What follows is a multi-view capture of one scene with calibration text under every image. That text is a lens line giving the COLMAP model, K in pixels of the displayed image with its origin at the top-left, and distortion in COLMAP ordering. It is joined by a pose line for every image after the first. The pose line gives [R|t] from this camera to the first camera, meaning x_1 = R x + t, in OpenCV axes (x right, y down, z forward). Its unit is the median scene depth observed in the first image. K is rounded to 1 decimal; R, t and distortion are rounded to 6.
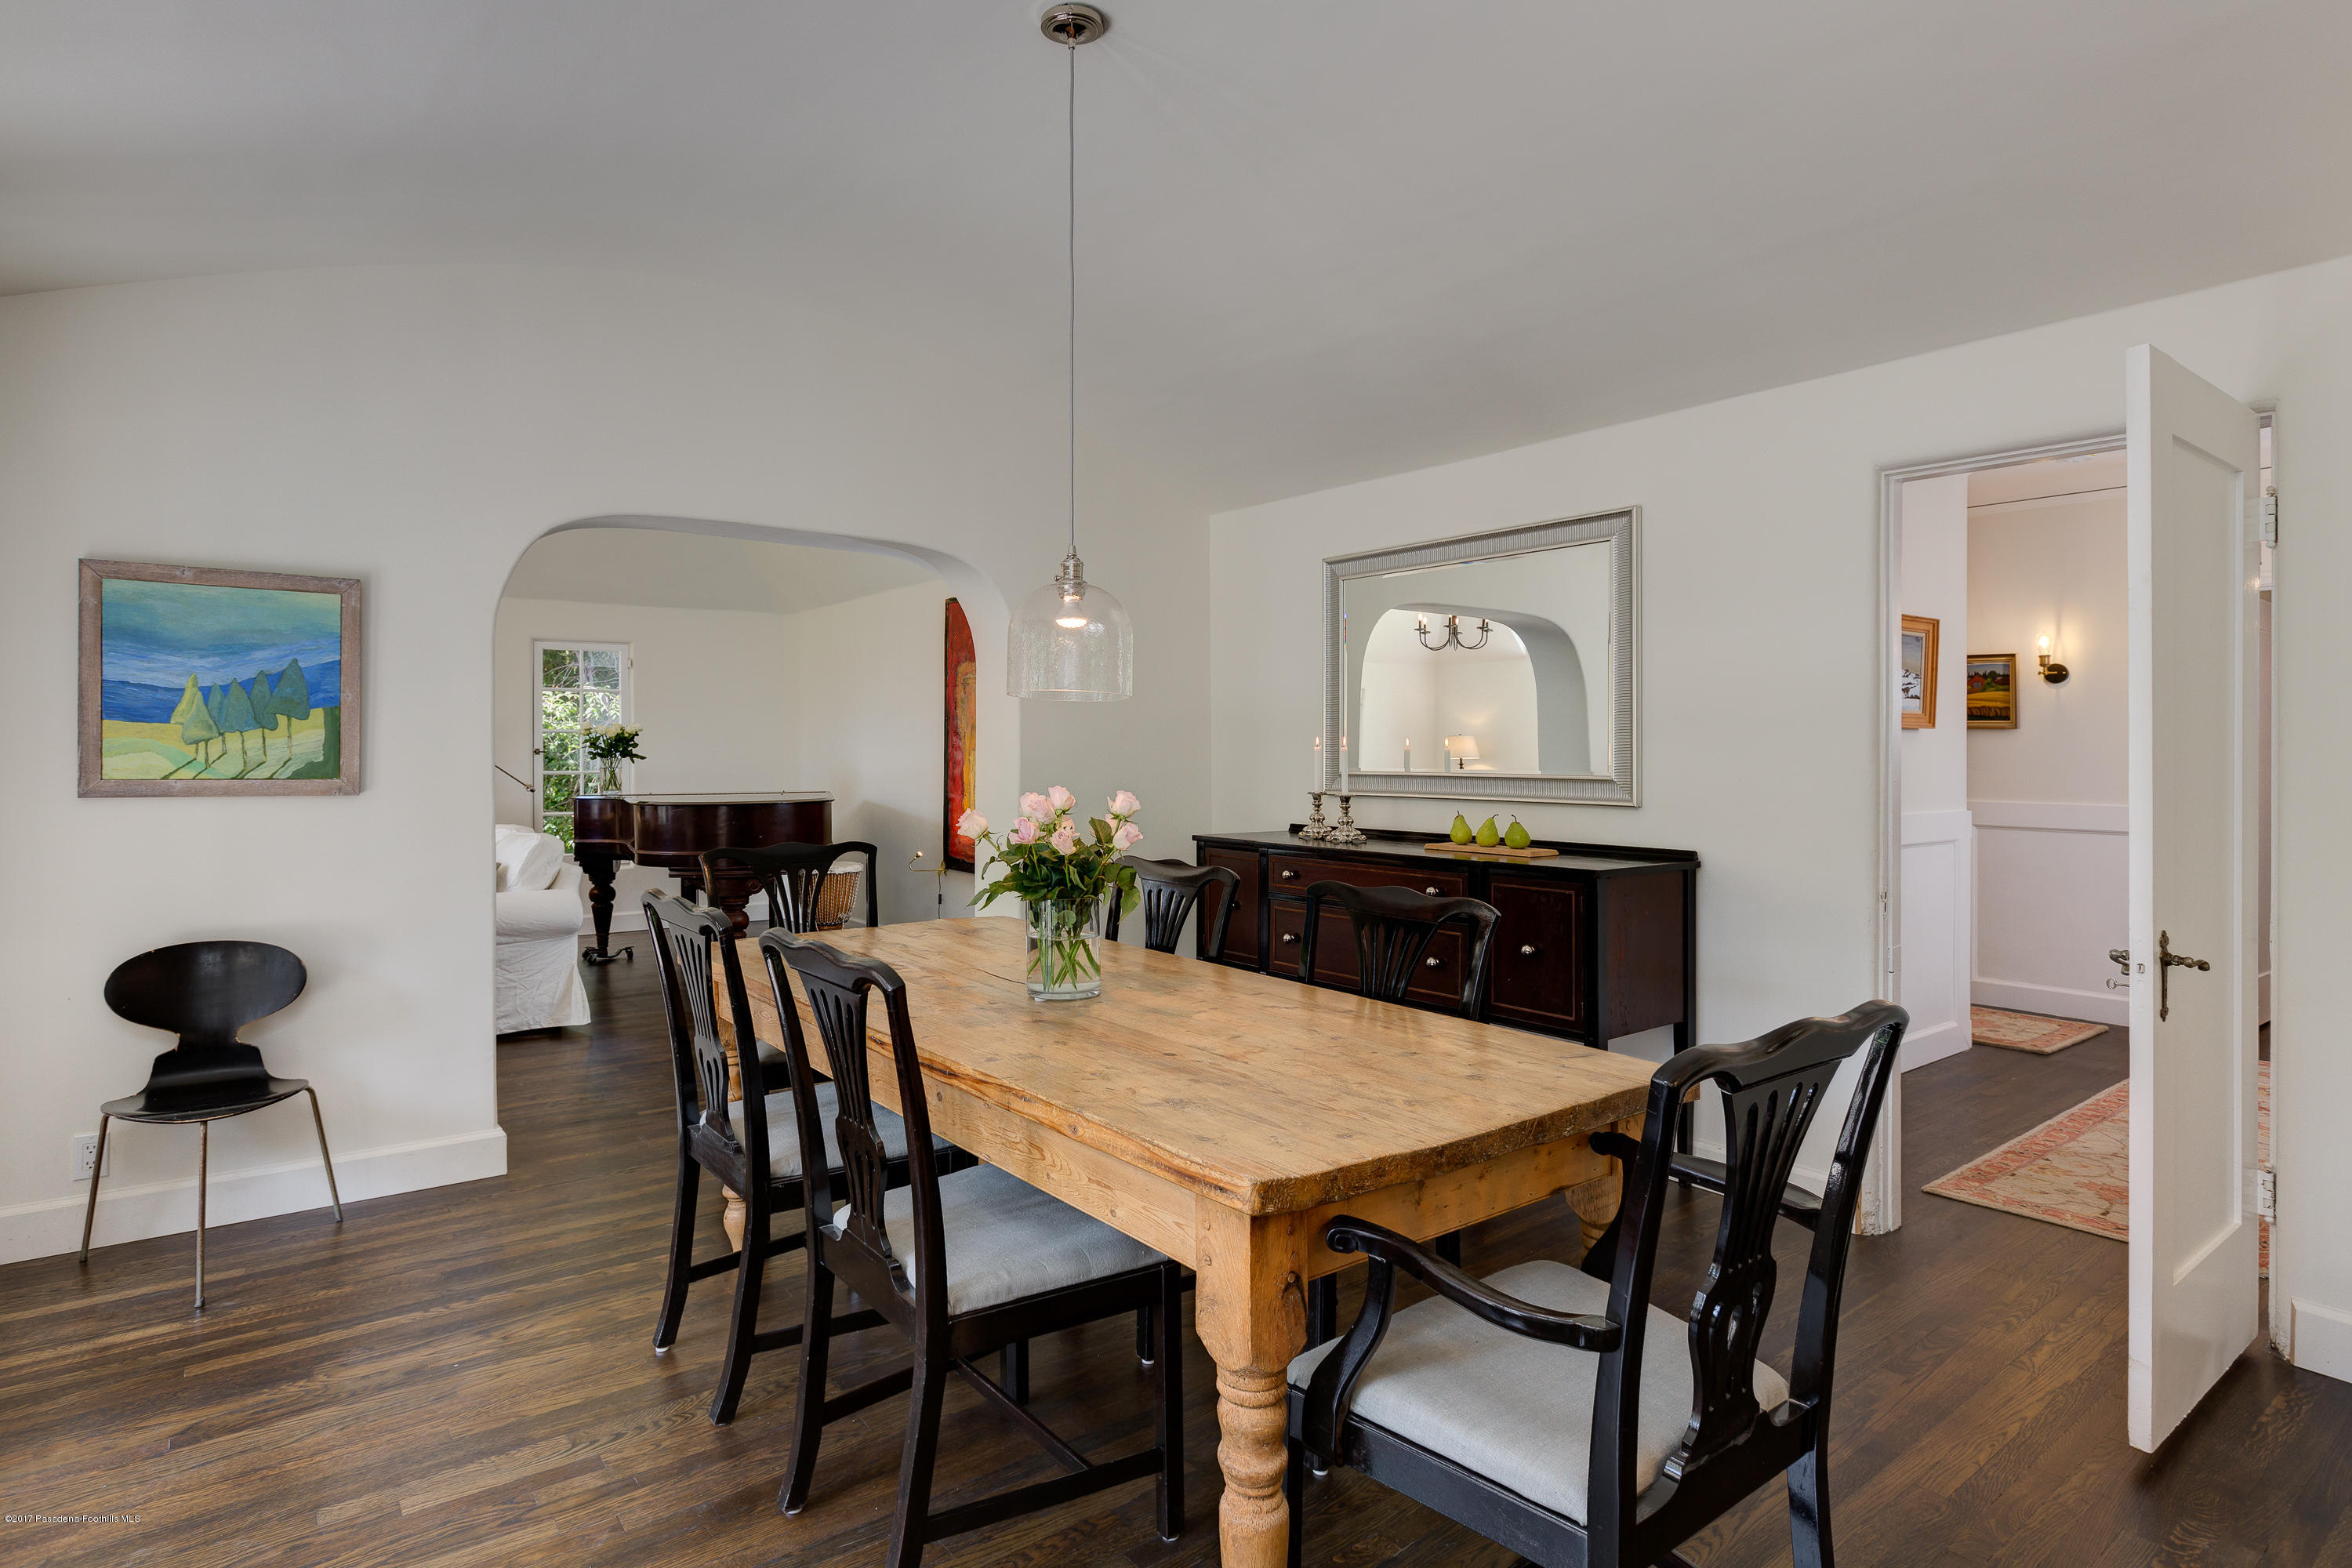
lens RADIAL K [[1256.2, 0, 1086.6], [0, 1256.2, 748.6], [0, 0, 1]] dist [0.004270, 0.000545]
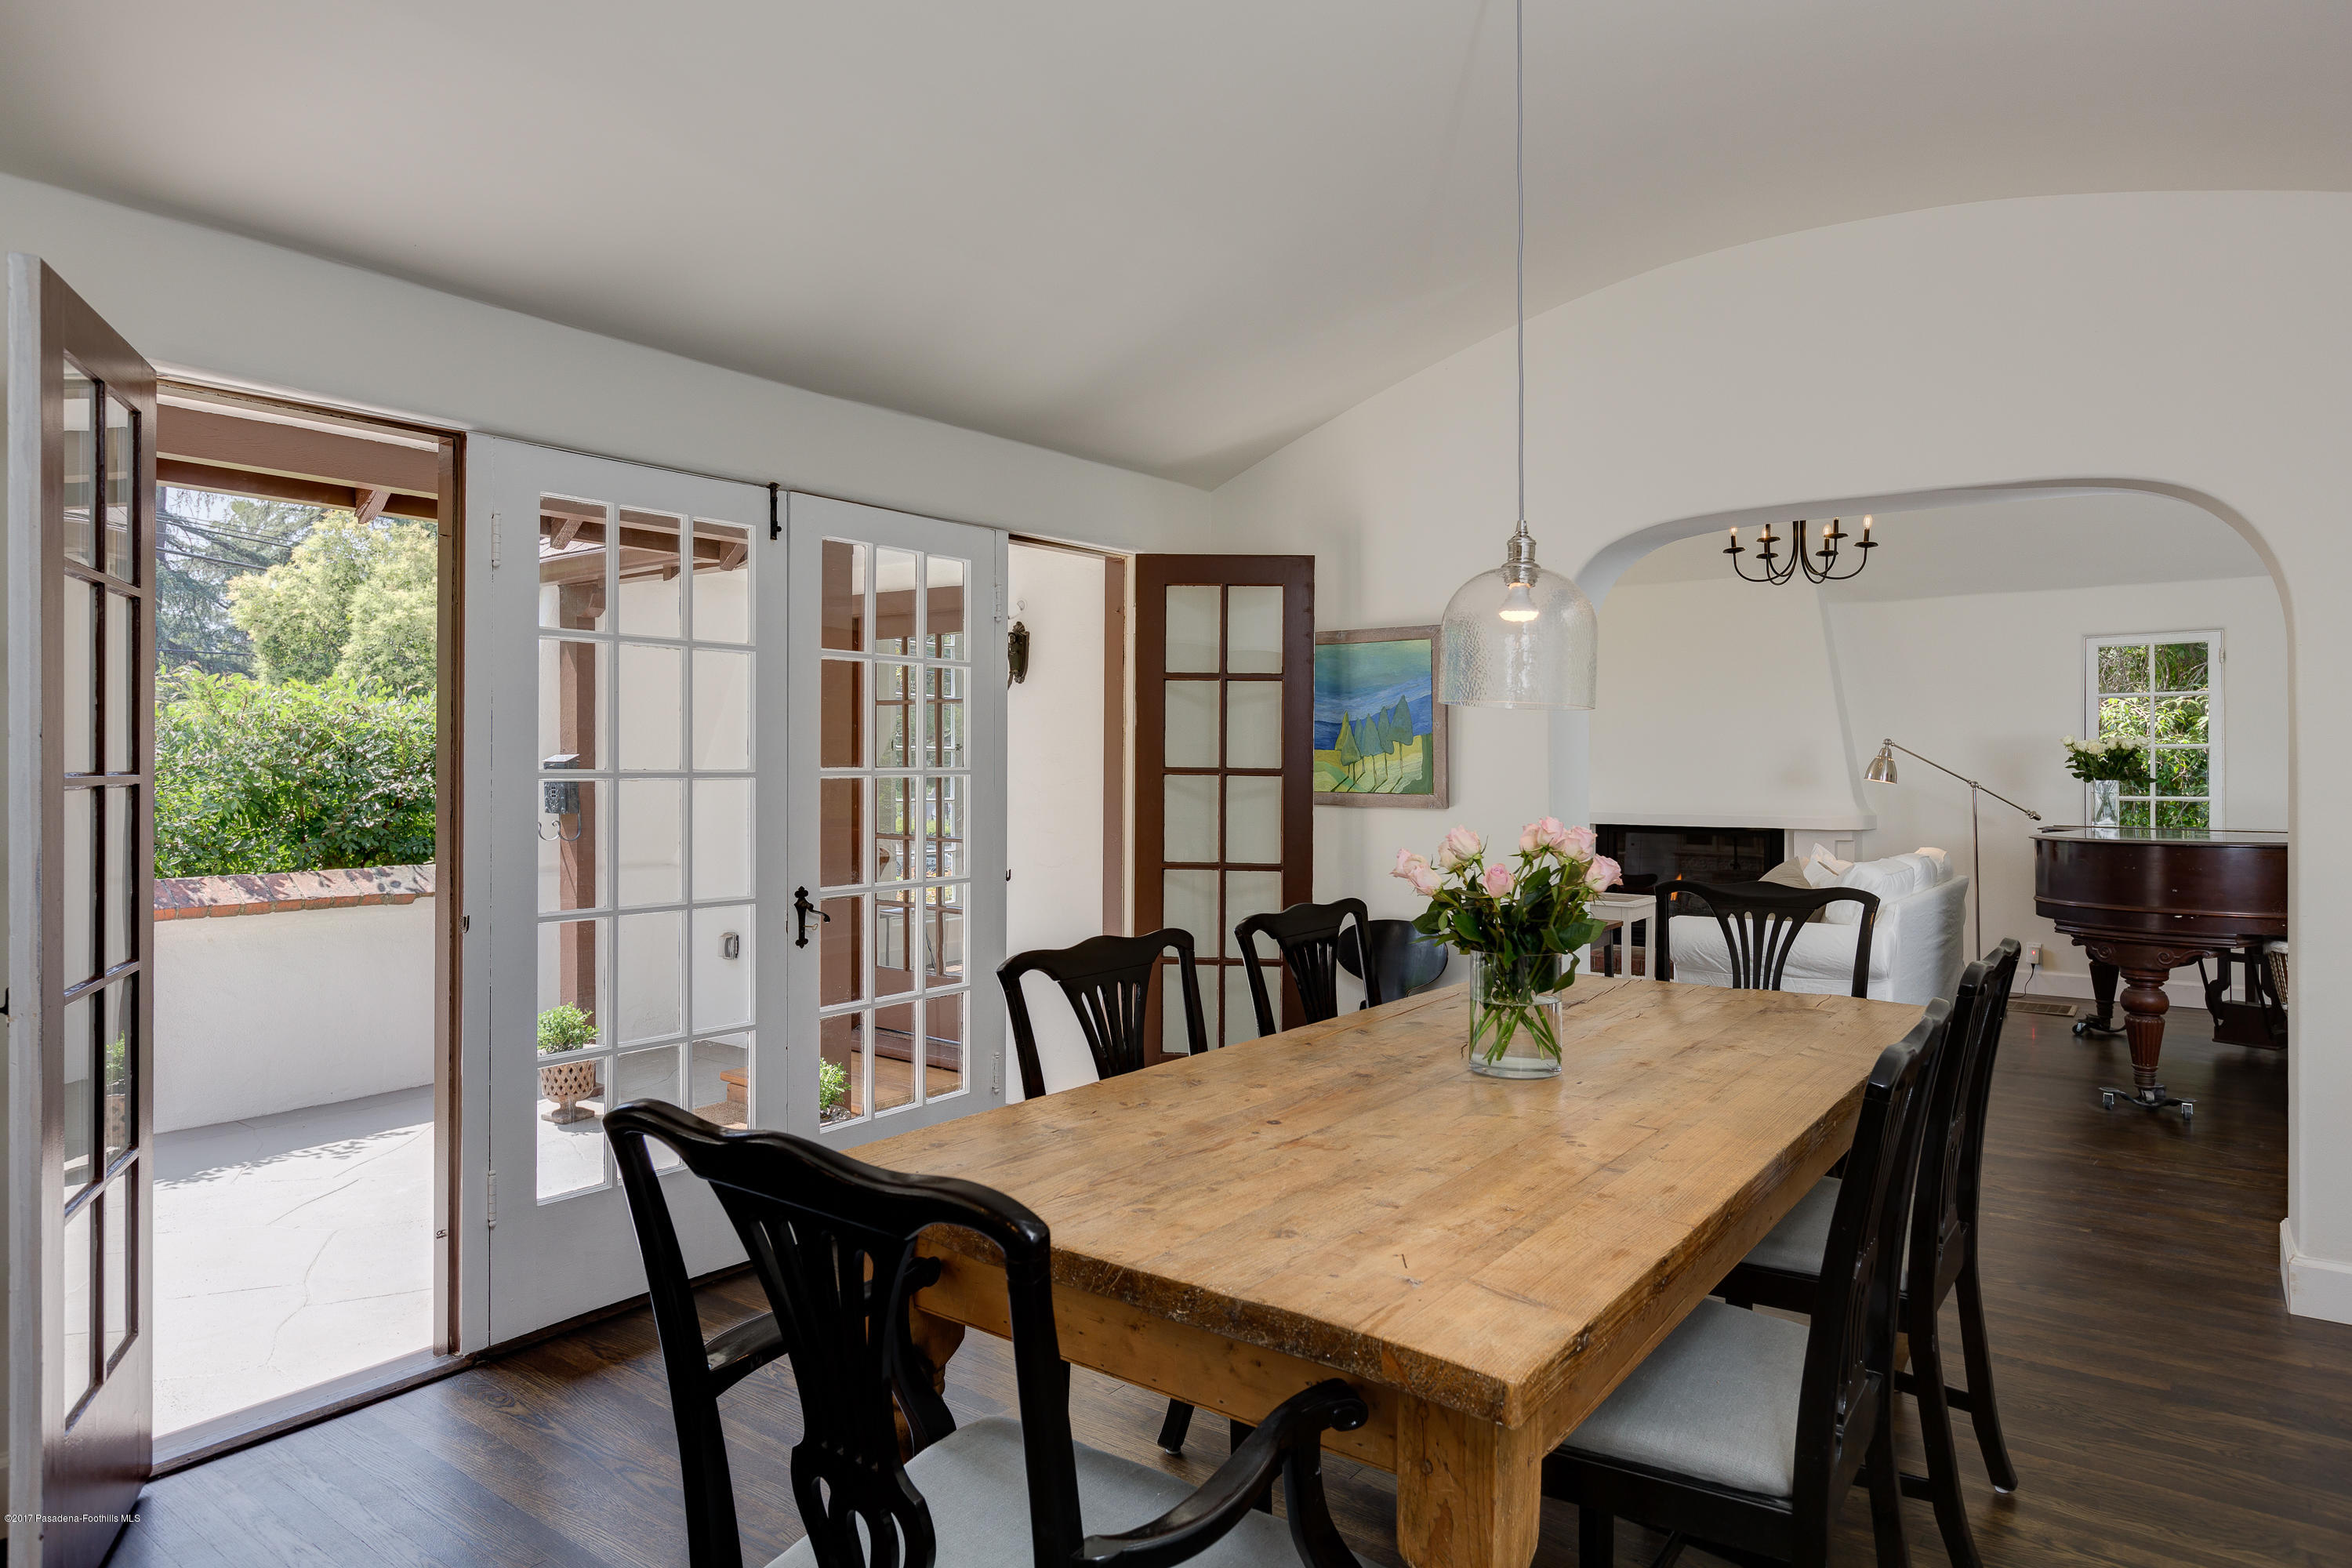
lens RADIAL K [[1367.6, 0, 1165.5], [0, 1367.6, 755.8], [0, 0, 1]] dist [-0.000708, -0.000797]
pose [[0.282238, -0.006933, -0.959319, 0.535658], [-0.000421, 0.999973, -0.007351, -0.002638], [0.959344, 0.002478, 0.282228, 0.369502]]
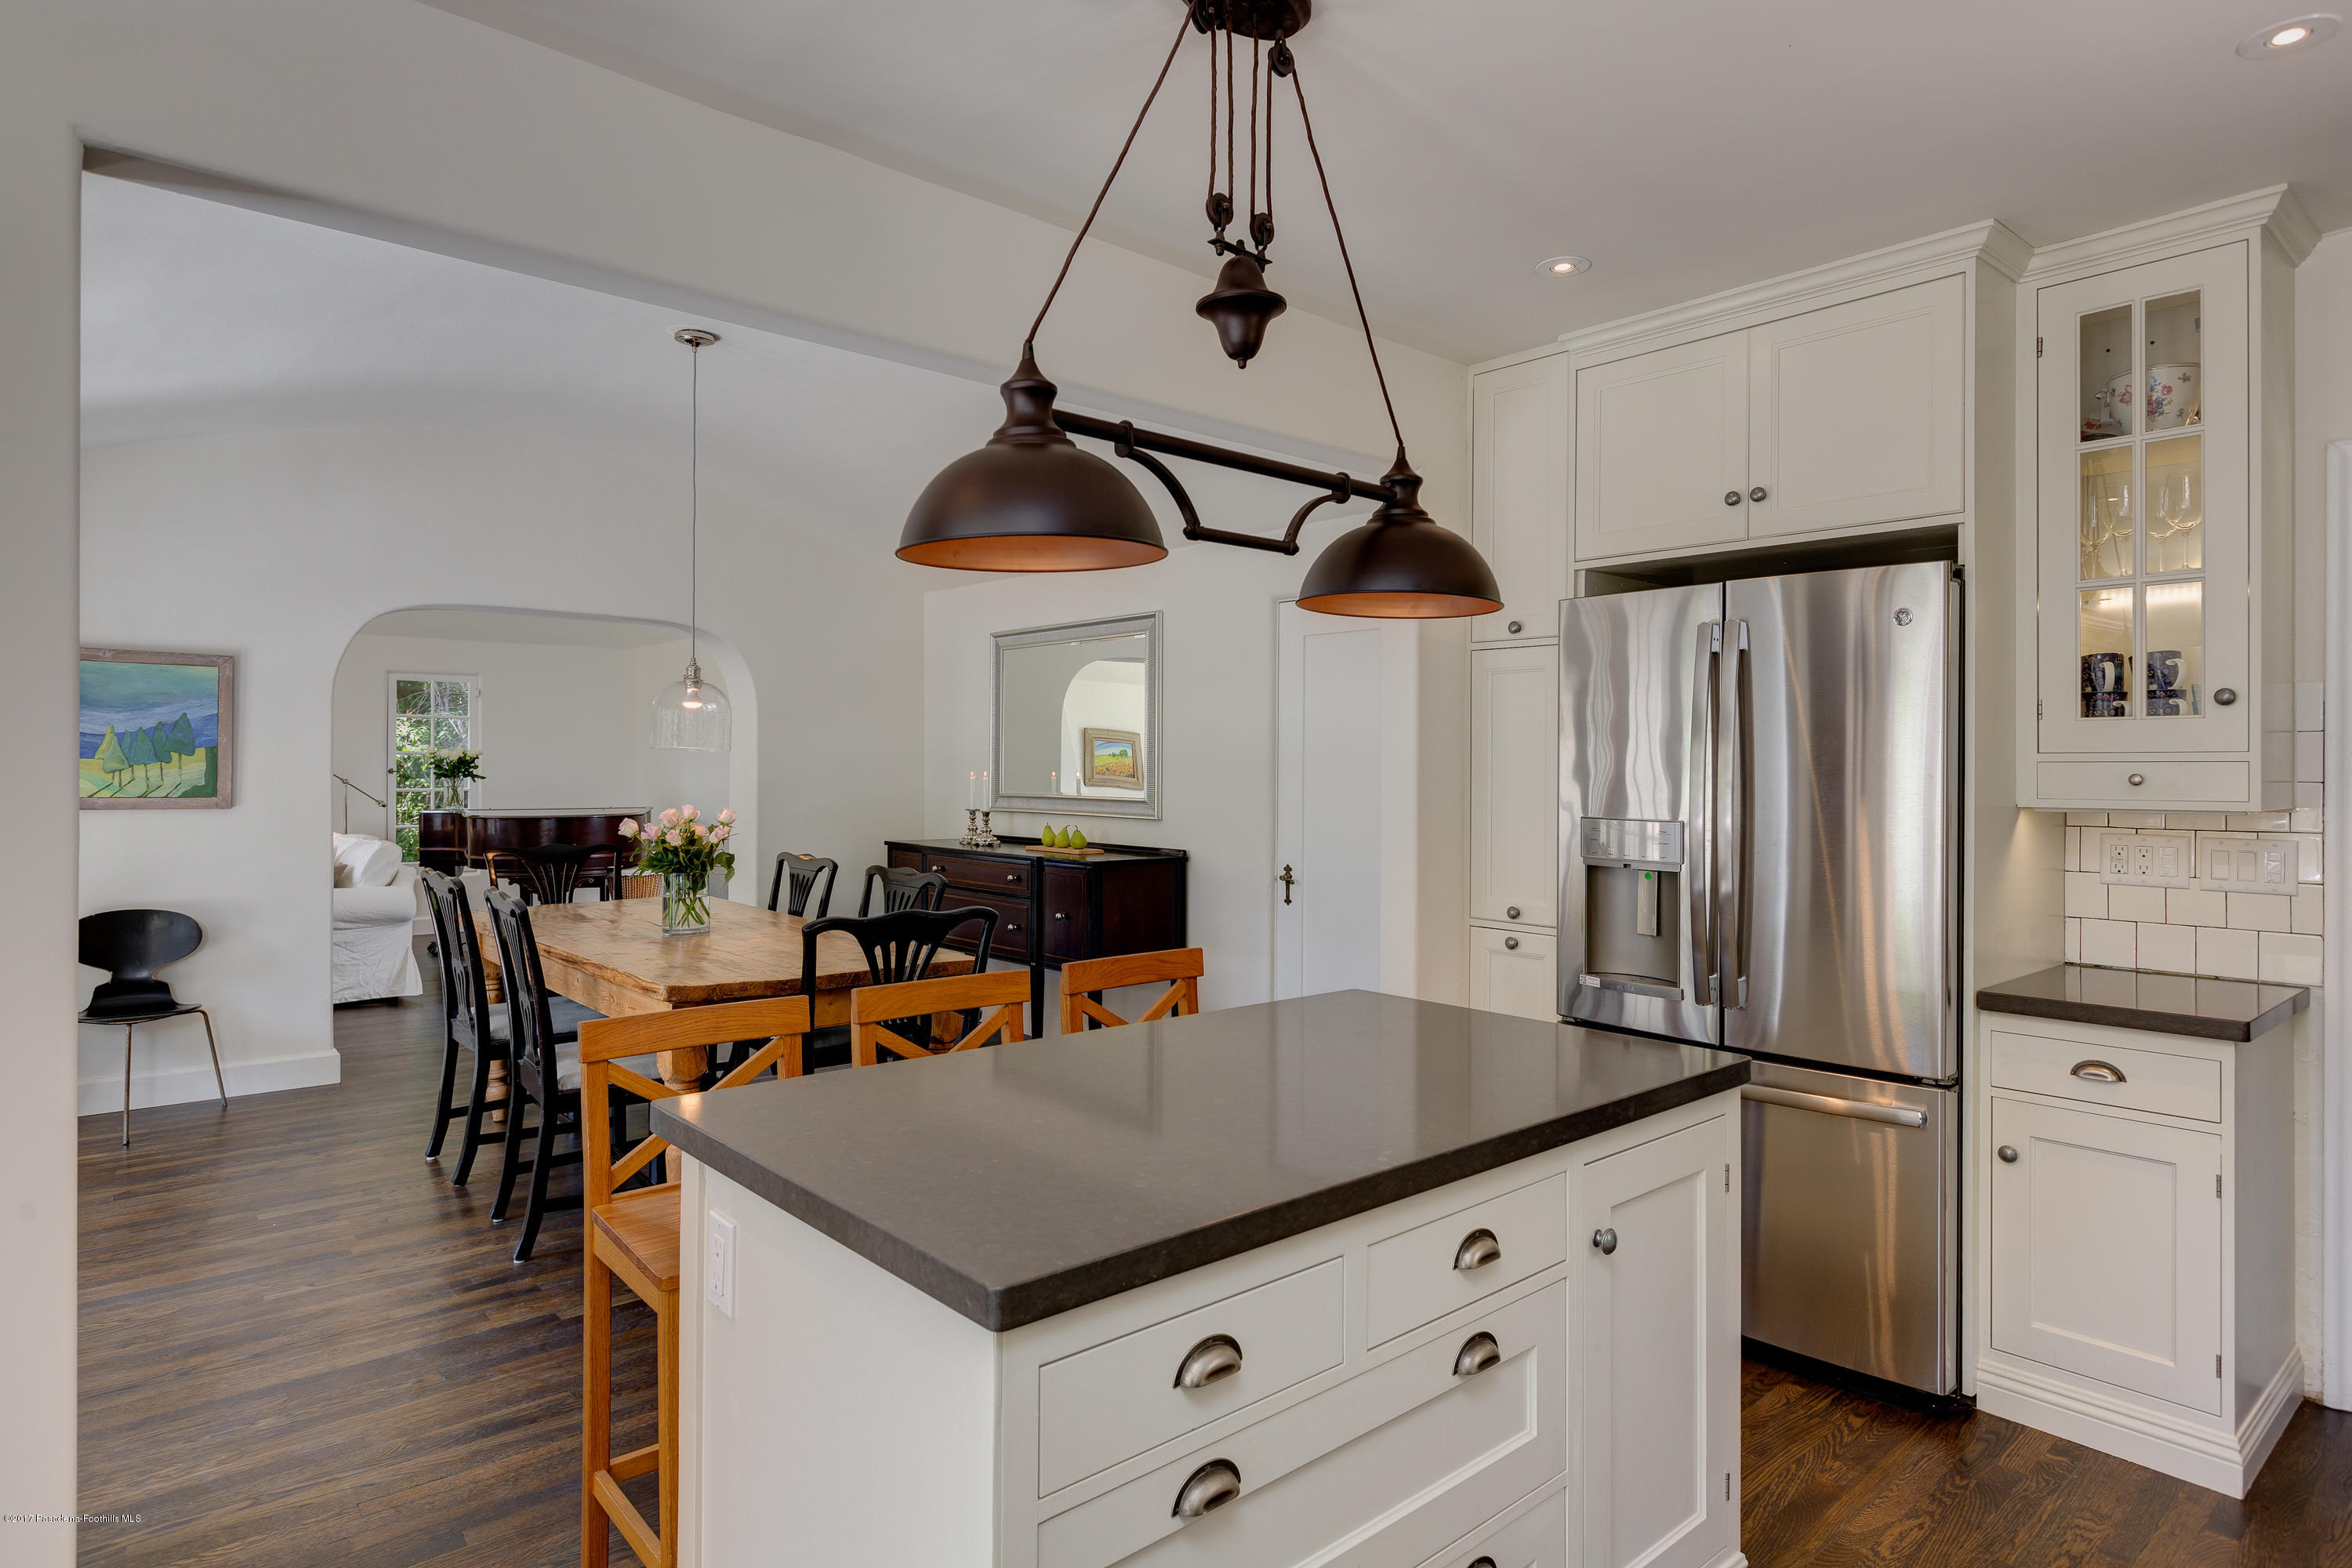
lens RADIAL K [[1367.6, 0, 1165.5], [0, 1367.6, 755.8], [0, 0, 1]] dist [-0.000708, -0.000797]
pose [[0.996496, 0.005979, 0.083421, 0.318041], [-0.005597, 0.999973, -0.004817, -0.019935], [-0.083448, 0.004333, 0.996503, -0.579134]]
